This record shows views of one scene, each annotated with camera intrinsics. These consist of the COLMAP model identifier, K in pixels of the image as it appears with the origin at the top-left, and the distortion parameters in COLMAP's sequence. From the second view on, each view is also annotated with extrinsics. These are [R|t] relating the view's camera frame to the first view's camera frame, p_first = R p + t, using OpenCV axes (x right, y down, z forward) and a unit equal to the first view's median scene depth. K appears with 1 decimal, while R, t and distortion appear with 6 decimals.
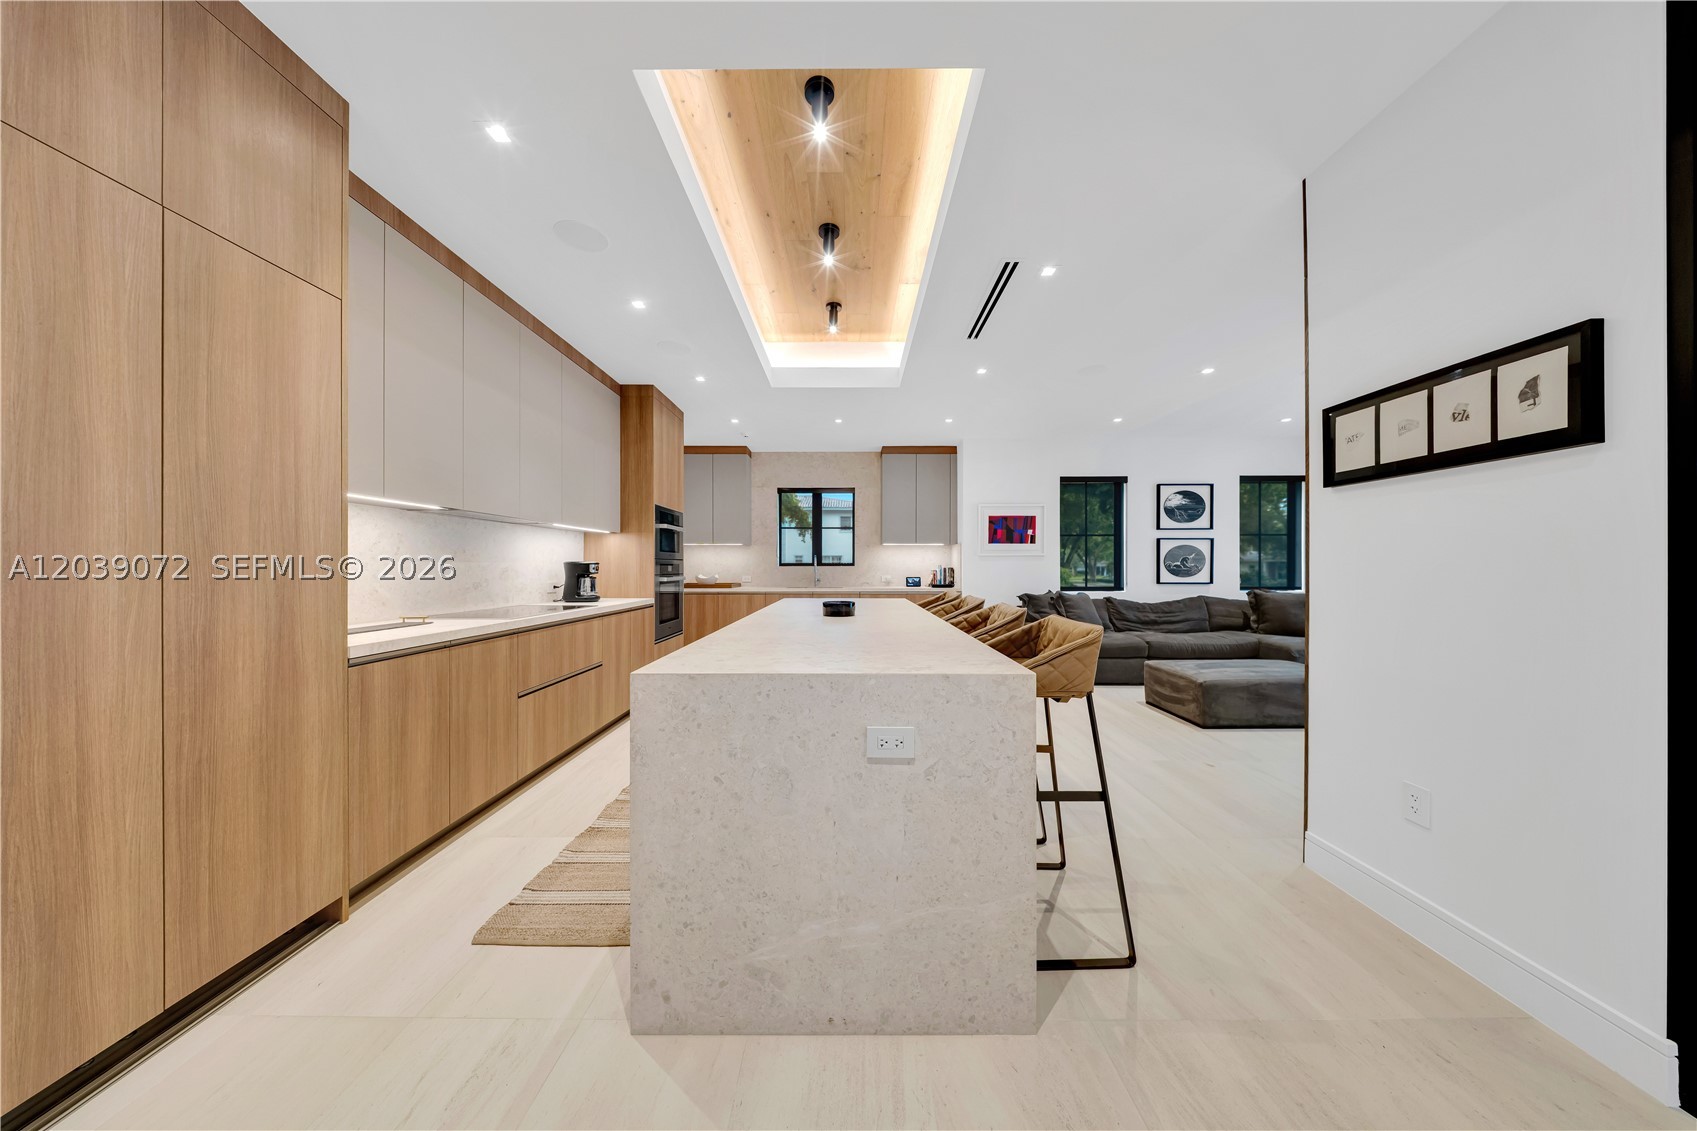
lens RADIAL K [[504.5, 0, 841.5], [0, 504.5, 569.4], [0, 0, 1]] dist [0.000515, -0.000359]
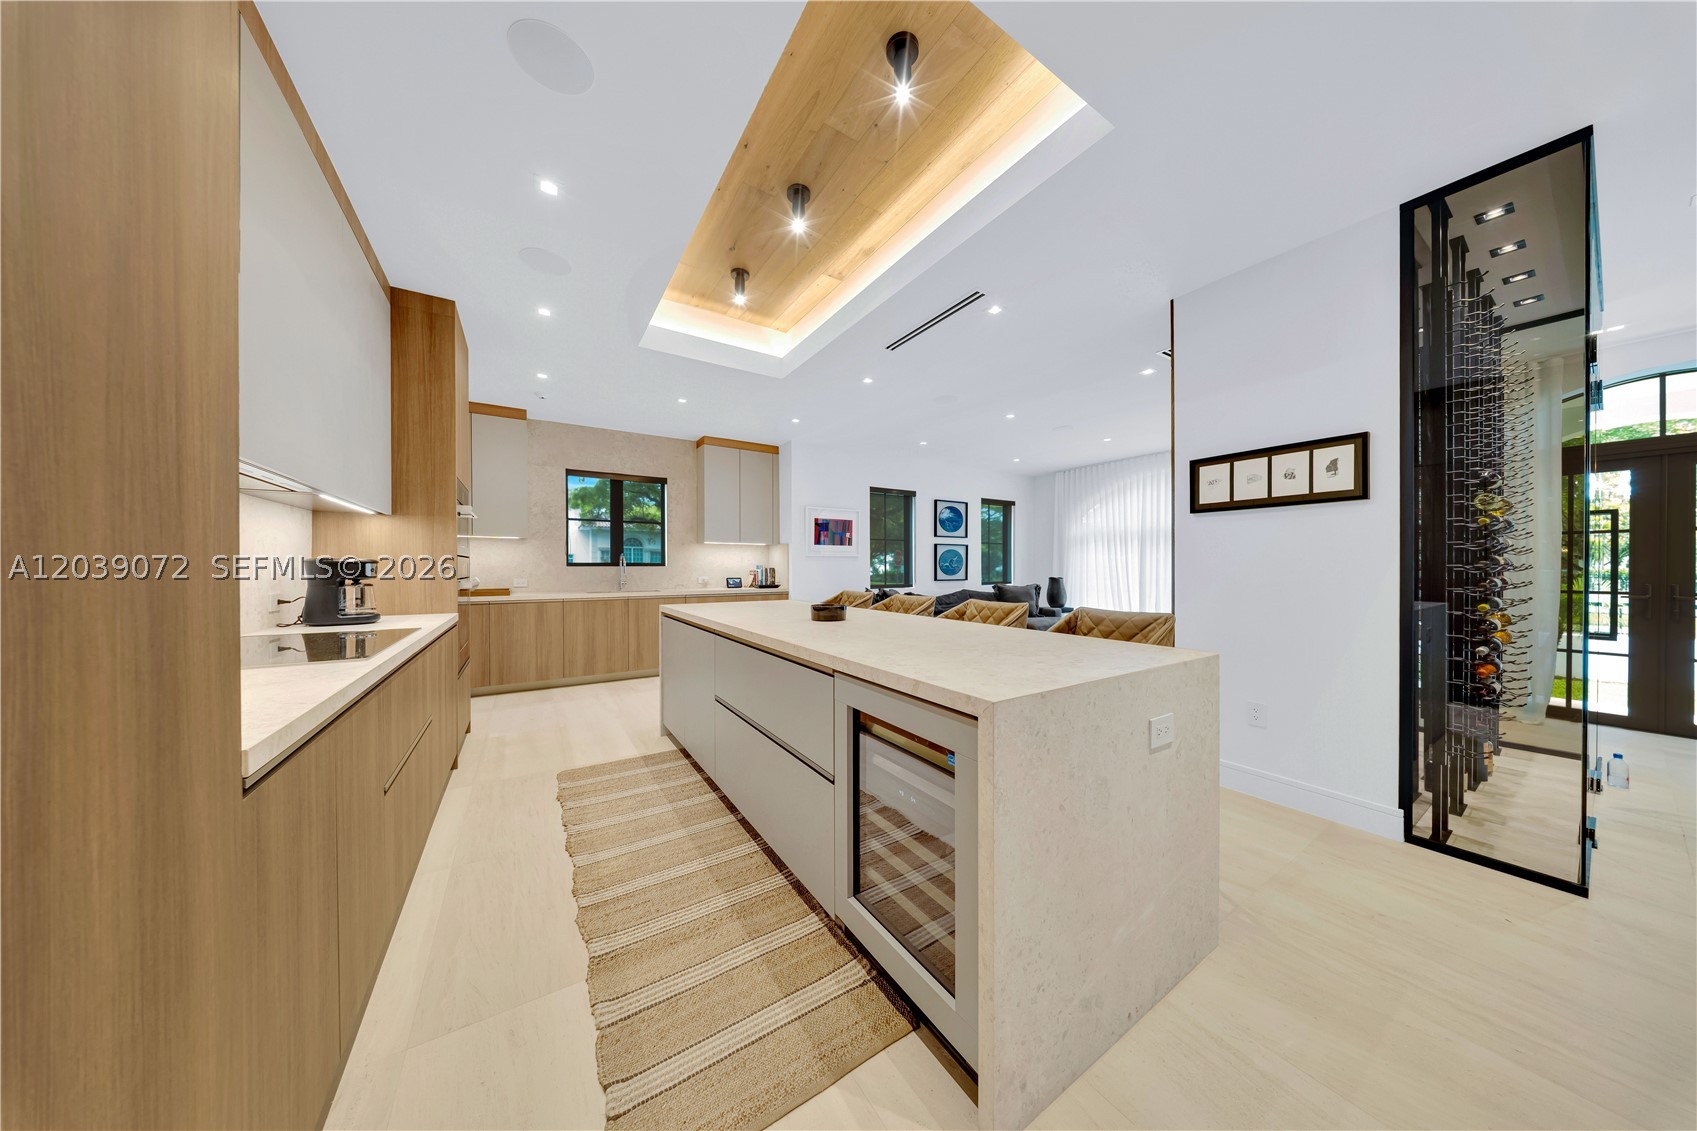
lens RADIAL K [[504.5, 0, 848.0], [0, 504.5, 569.9], [0, 0, 1]] dist [0.000515, -0.000359]
pose [[0.836837, -0.003827, 0.547439, -0.309353], [0.003718, 0.999992, 0.001308, -0.000597], [-0.547439, 0.000941, 0.836845, 0.138418]]
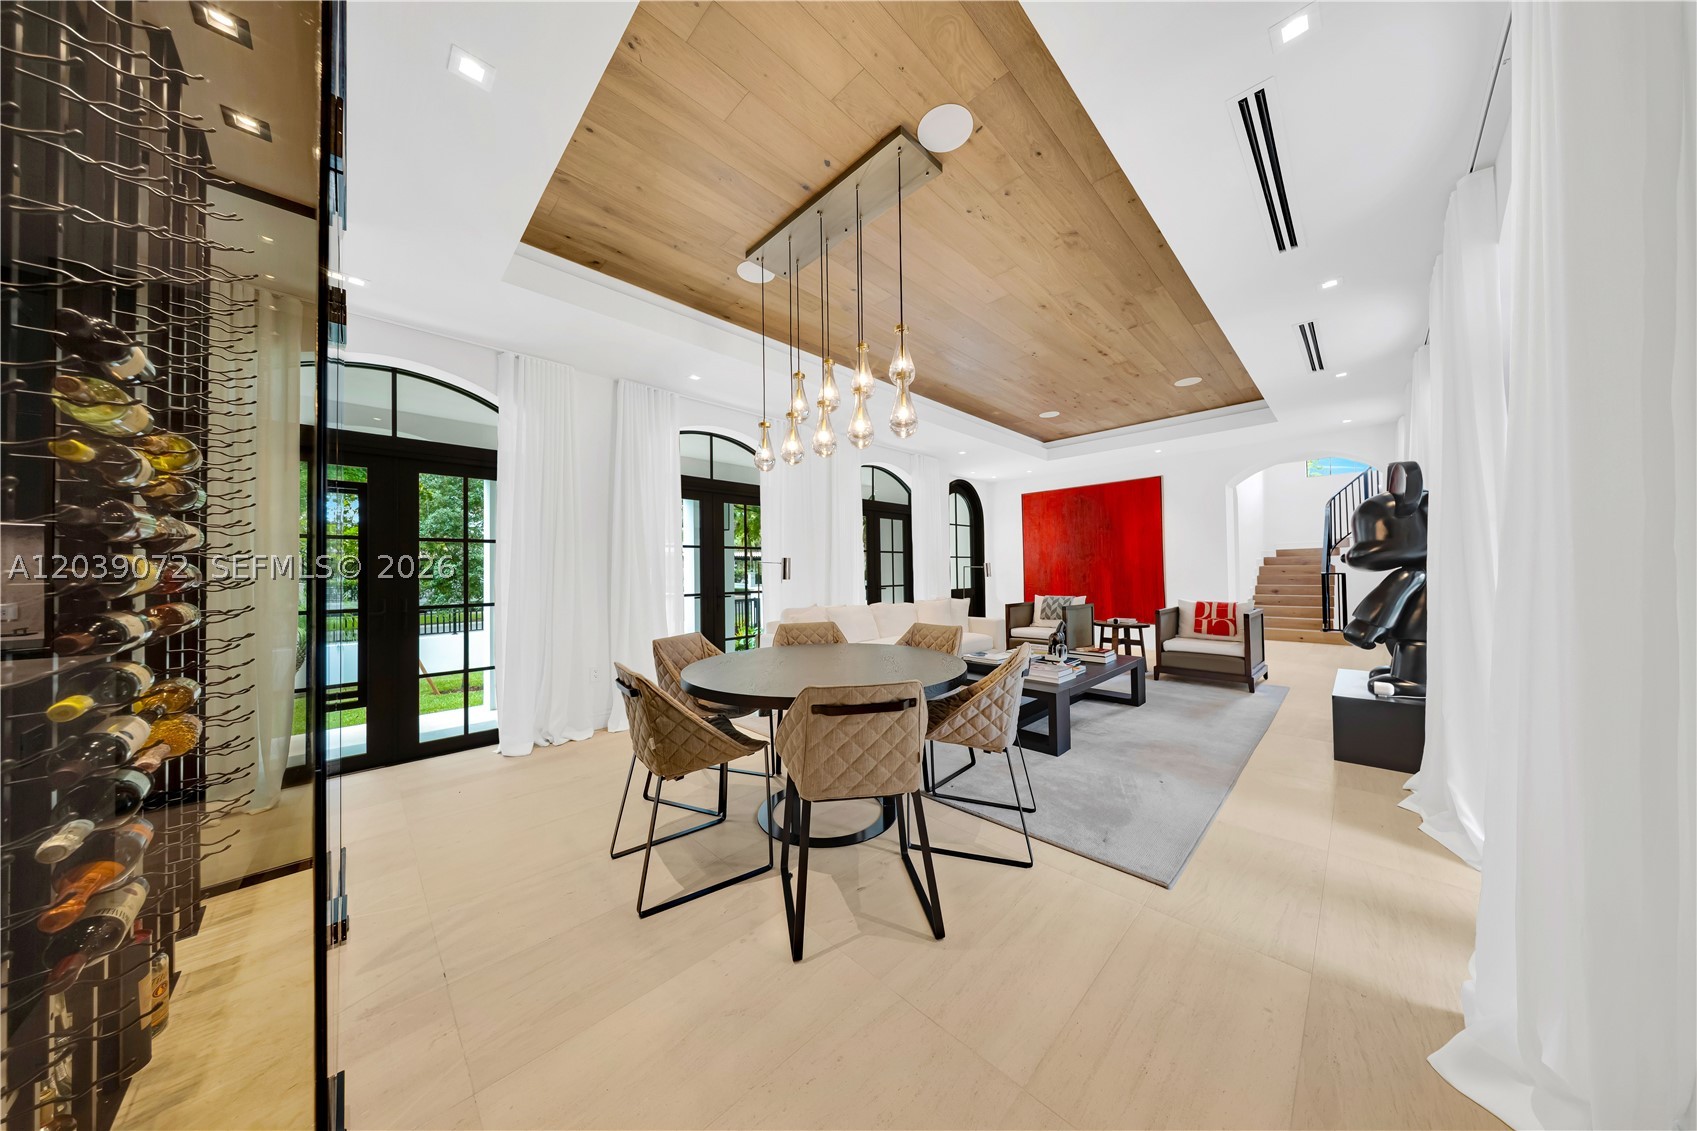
lens RADIAL K [[504.5, 0, 875.1], [0, 504.5, 563.7], [0, 0, 1]] dist [0.000515, -0.000359]
pose [[-0.722969, 0.020690, 0.690570, 0.232305], [0.018951, 0.999769, -0.010113, -0.001648], [-0.690620, 0.005776, -0.723194, 0.150080]]
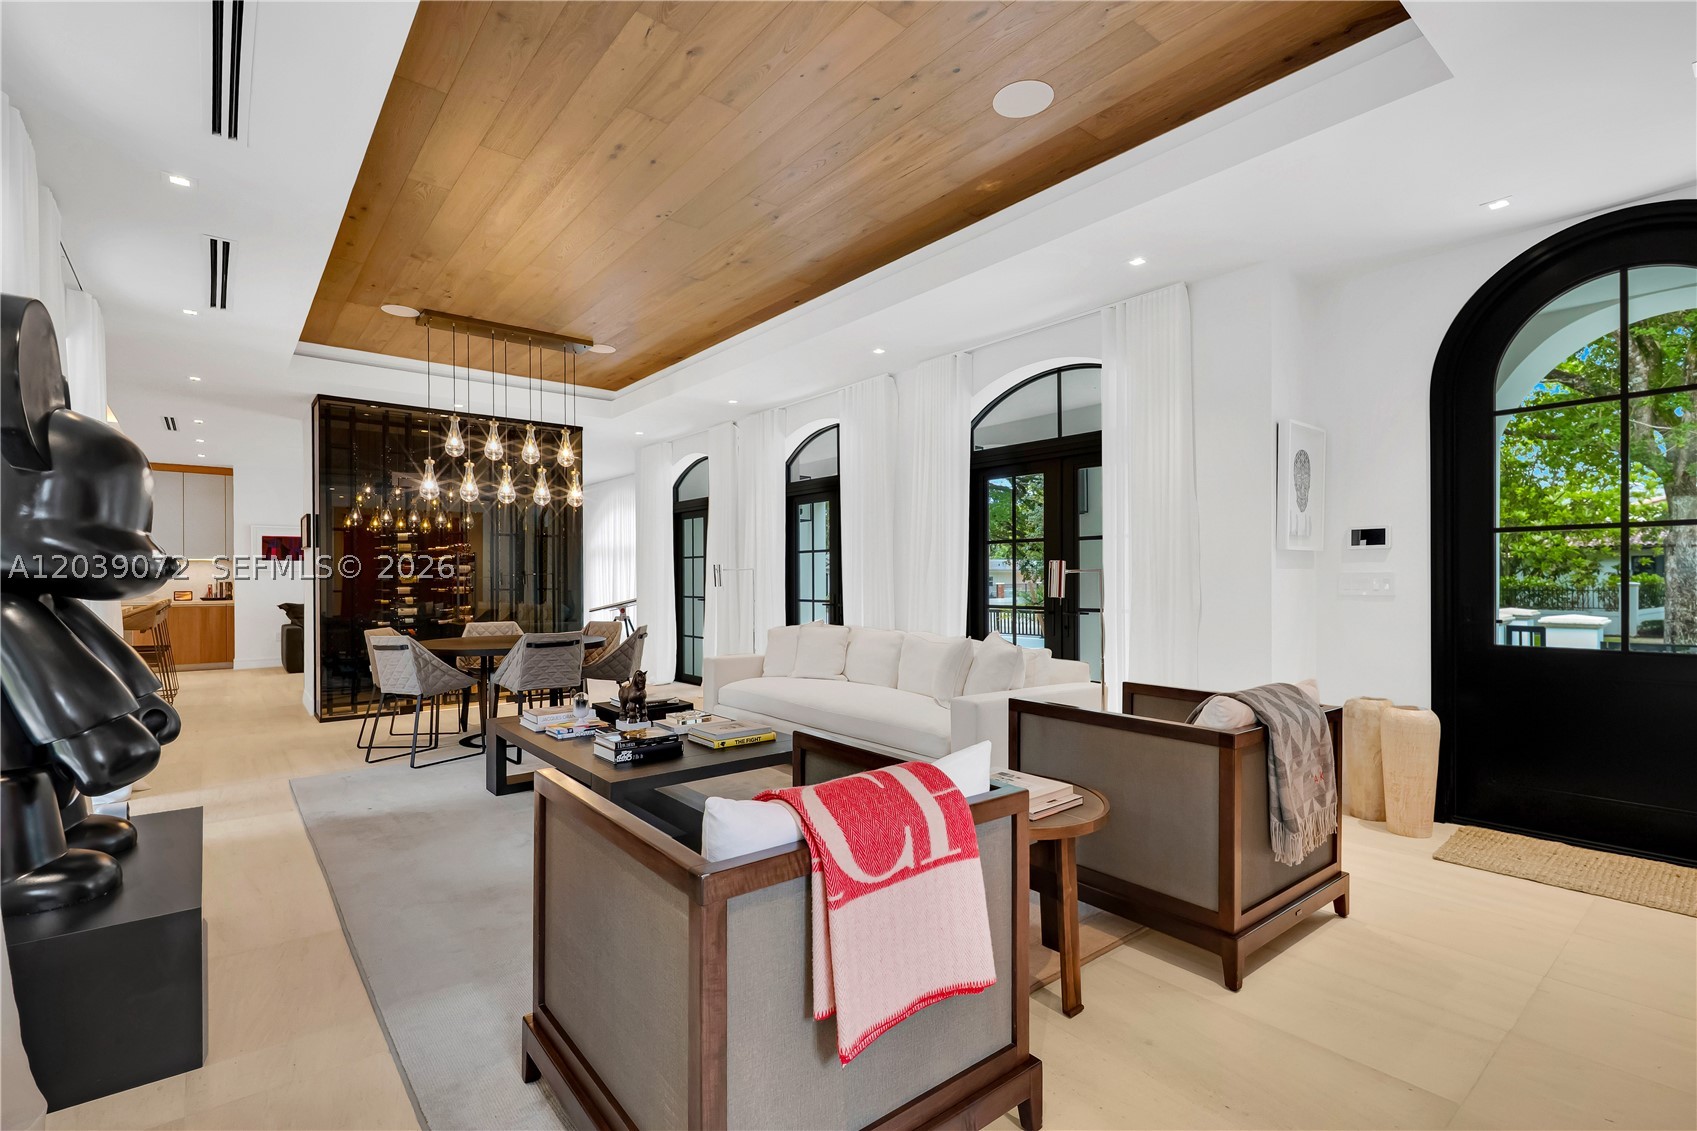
lens RADIAL K [[768.8, 0, 824.2], [0, 768.8, 586.9], [0, 0, 1]] dist [0.004312, -0.001184]
pose [[0.777011, -0.006537, 0.629453, 0.261600], [0.005169, 0.999979, 0.004004, 0.011202], [-0.629466, 0.000142, 0.777028, -1.604941]]
